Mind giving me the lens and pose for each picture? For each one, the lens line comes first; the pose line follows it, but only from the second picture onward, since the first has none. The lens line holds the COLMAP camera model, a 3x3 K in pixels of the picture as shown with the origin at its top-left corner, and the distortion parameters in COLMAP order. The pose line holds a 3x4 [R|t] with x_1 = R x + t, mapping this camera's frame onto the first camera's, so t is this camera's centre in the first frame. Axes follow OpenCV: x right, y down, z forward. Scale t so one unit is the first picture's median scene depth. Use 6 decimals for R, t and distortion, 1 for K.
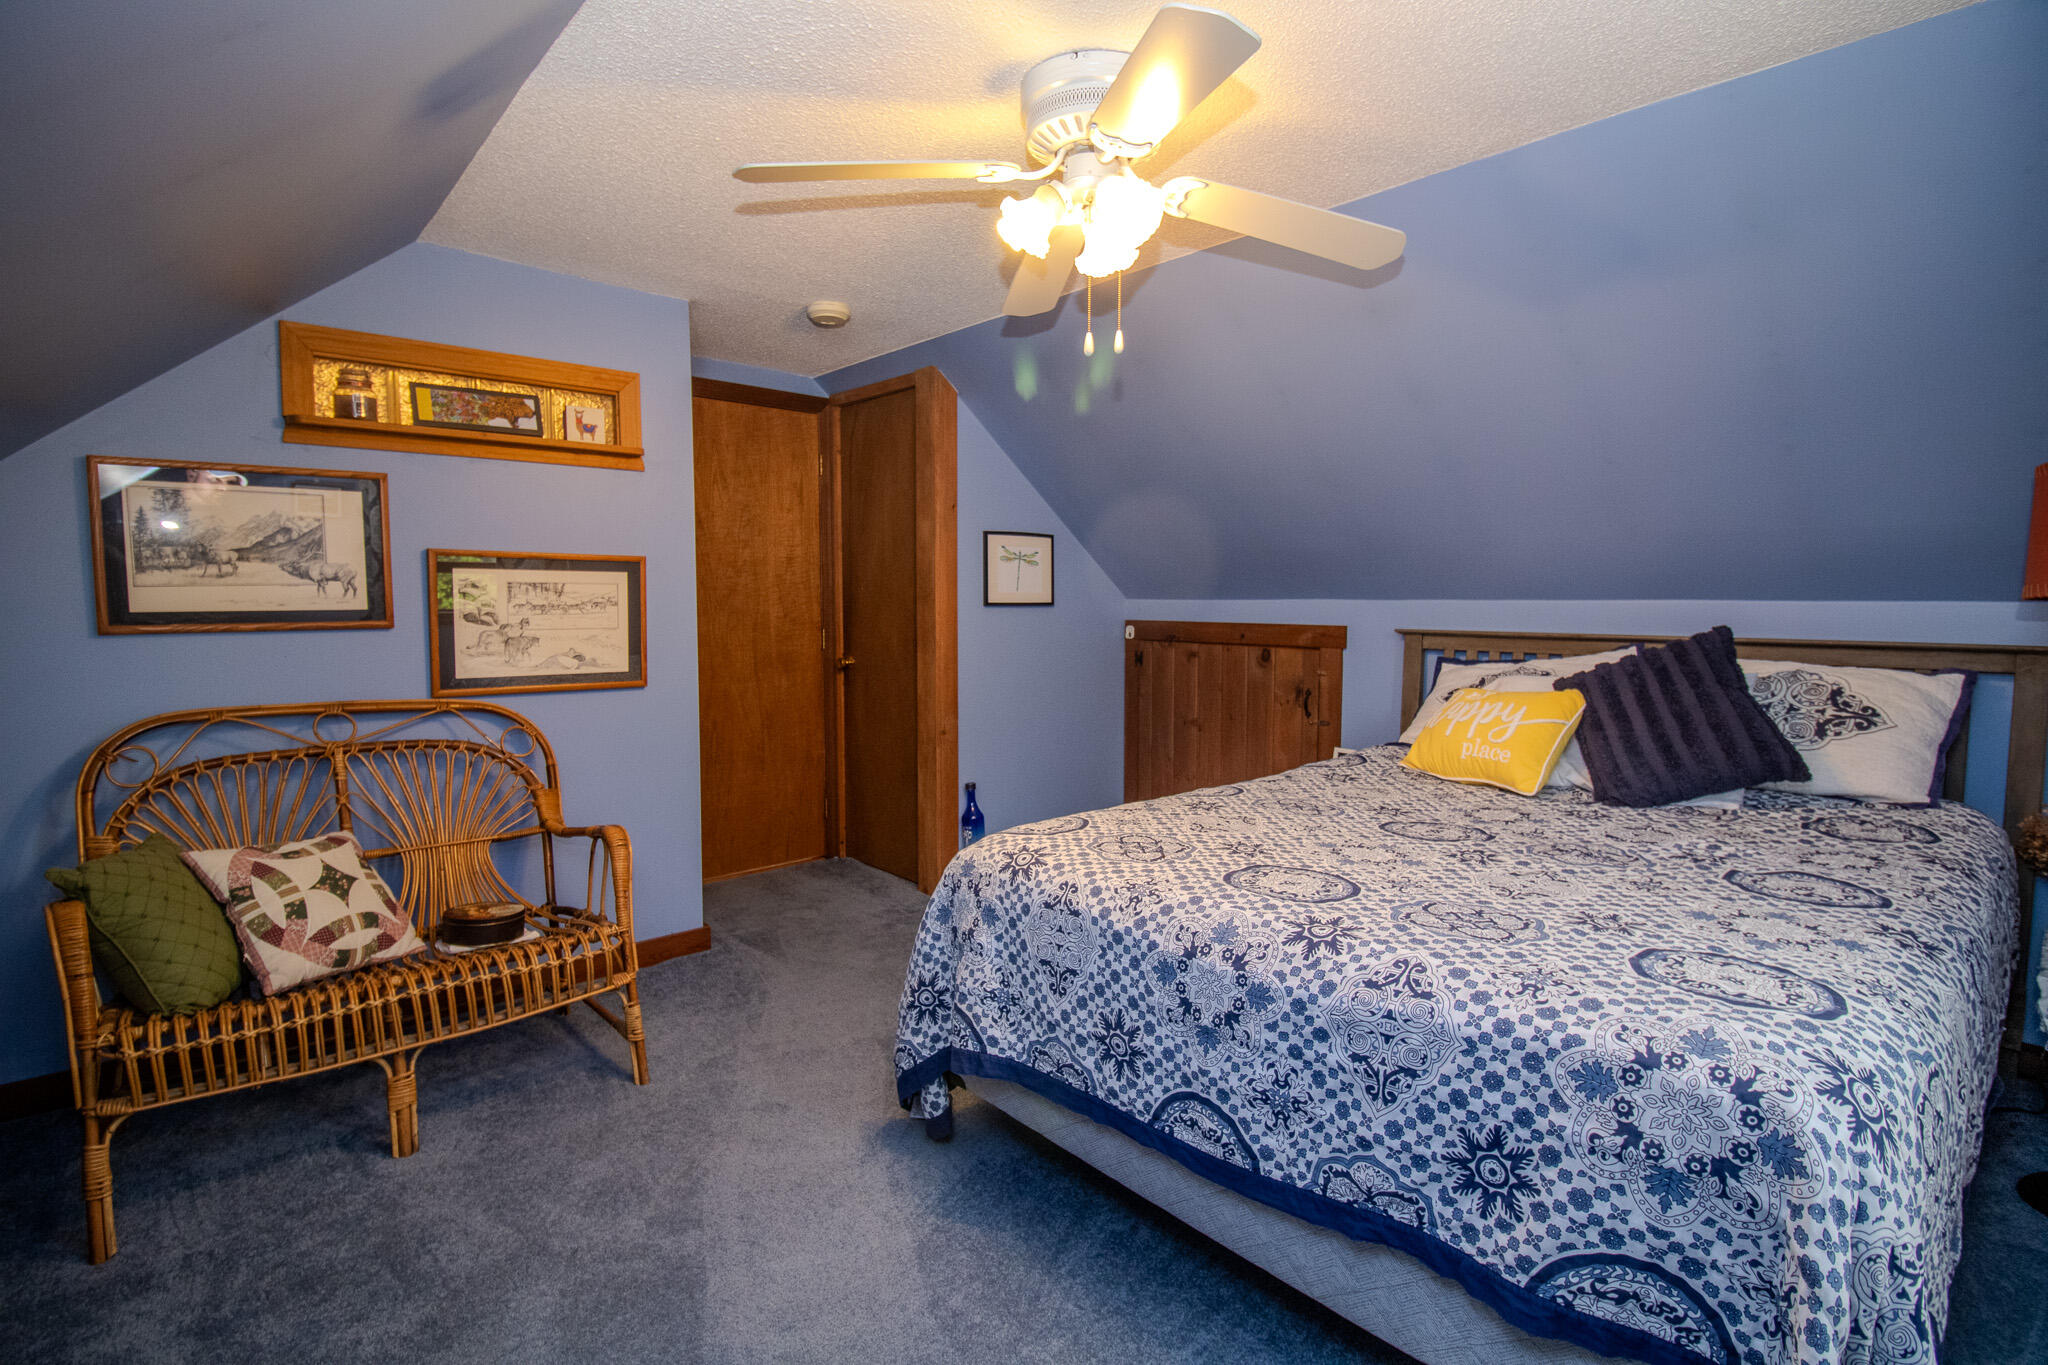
lens RADIAL K [[967.9, 0, 1024.0], [0, 967.9, 680.1], [0, 0, 1]] dist [-0.002411, -0.012679]
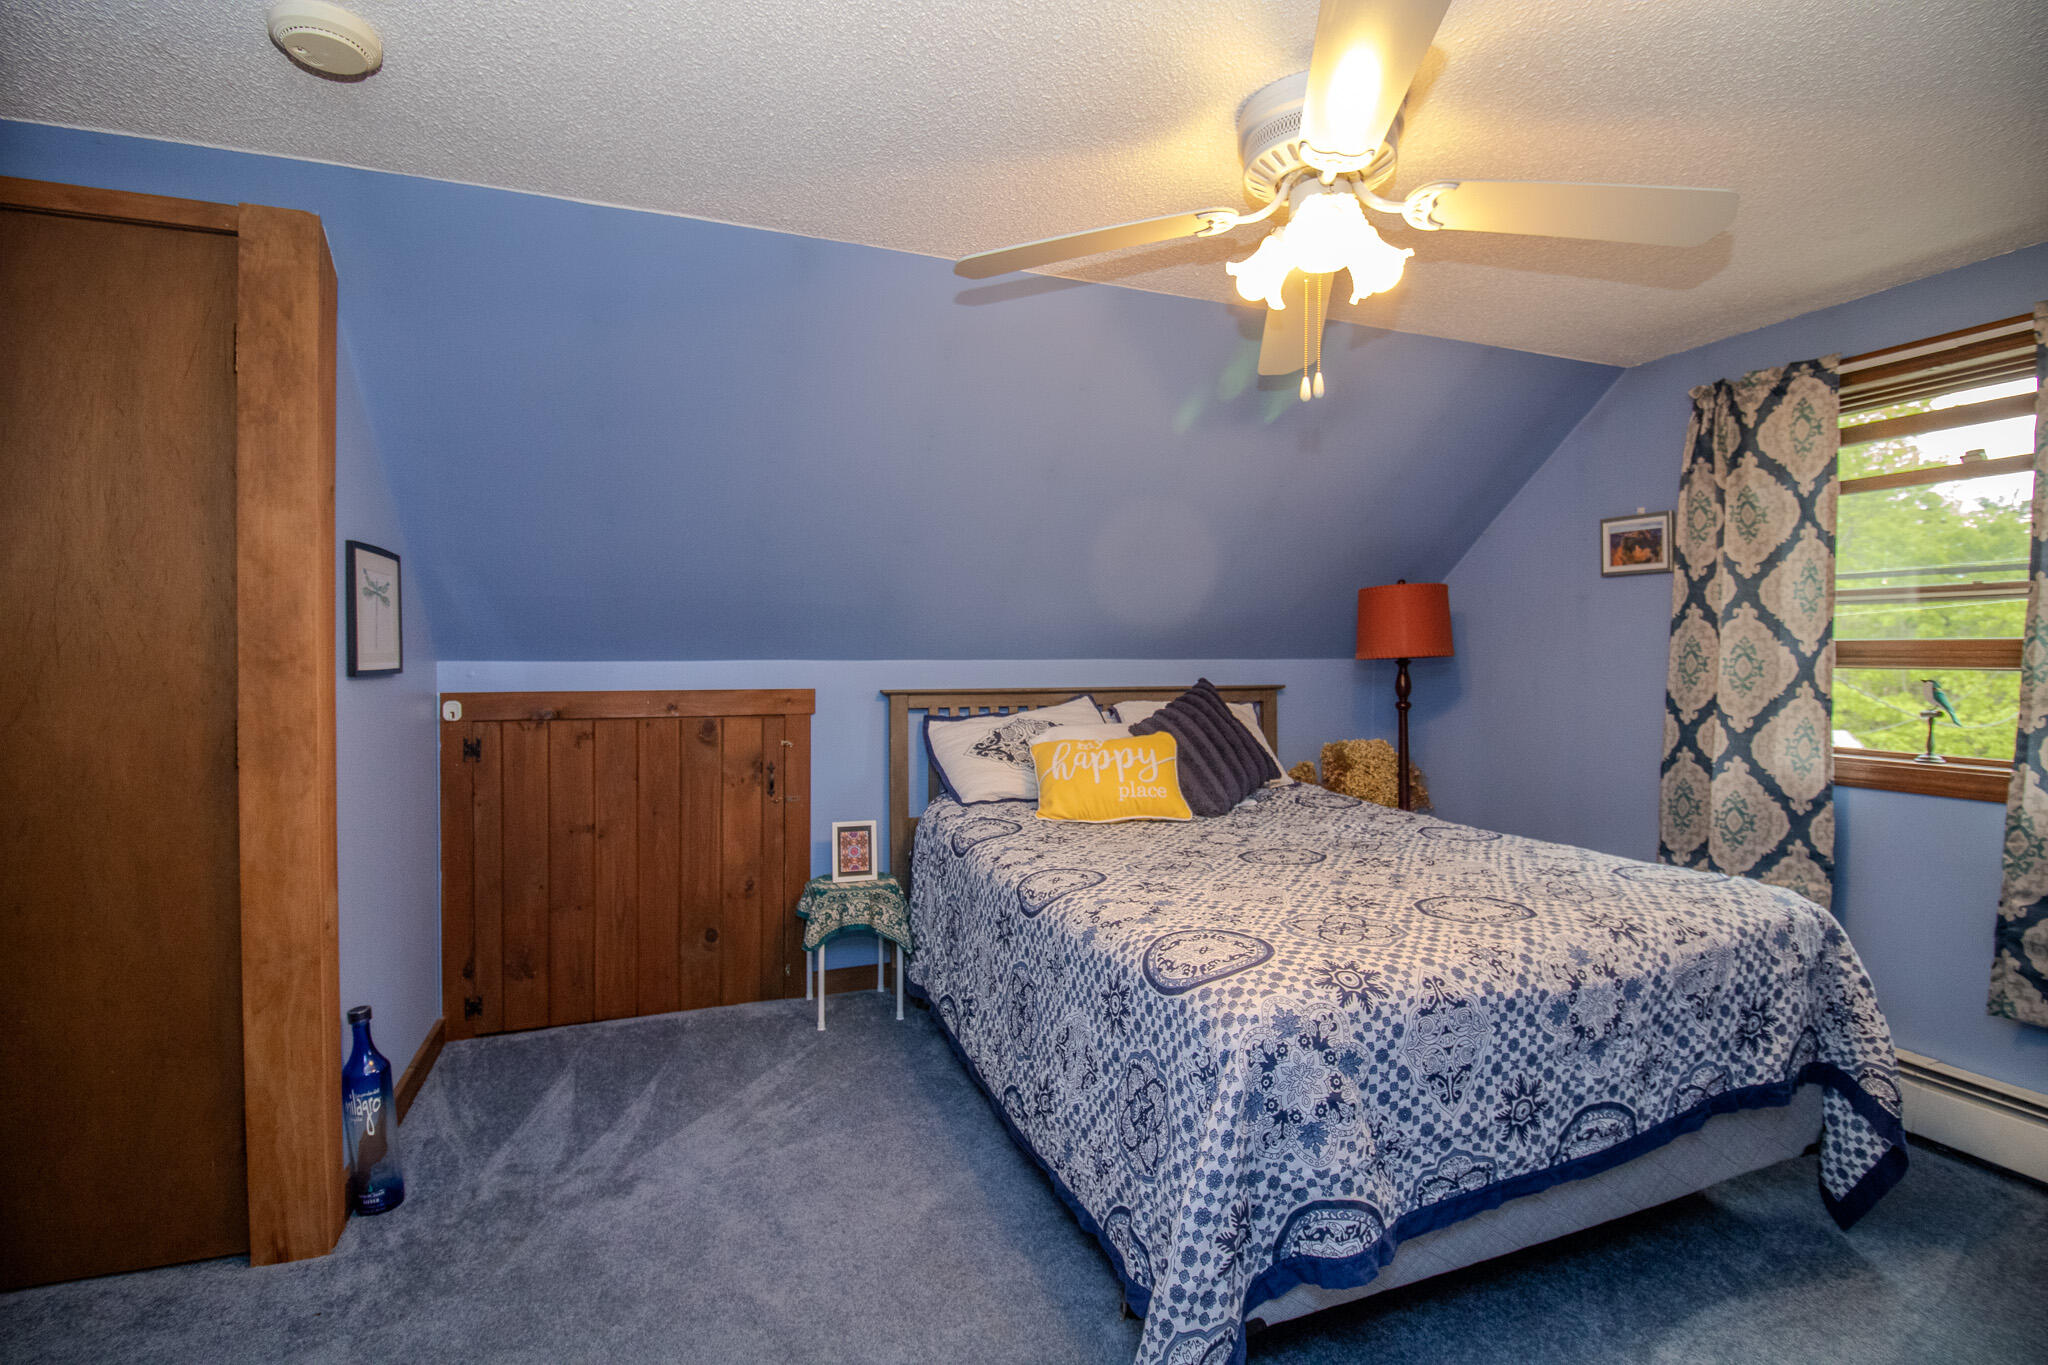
lens RADIAL K [[967.9, 0, 1025.3], [0, 967.9, 671.9], [0, 0, 1]] dist [-0.002411, -0.012679]
pose [[0.344155, -0.019858, 0.938703, -0.979835], [0.078281, 0.996902, -0.007611, -0.106582], [-0.935644, 0.076102, 0.344643, 1.068548]]
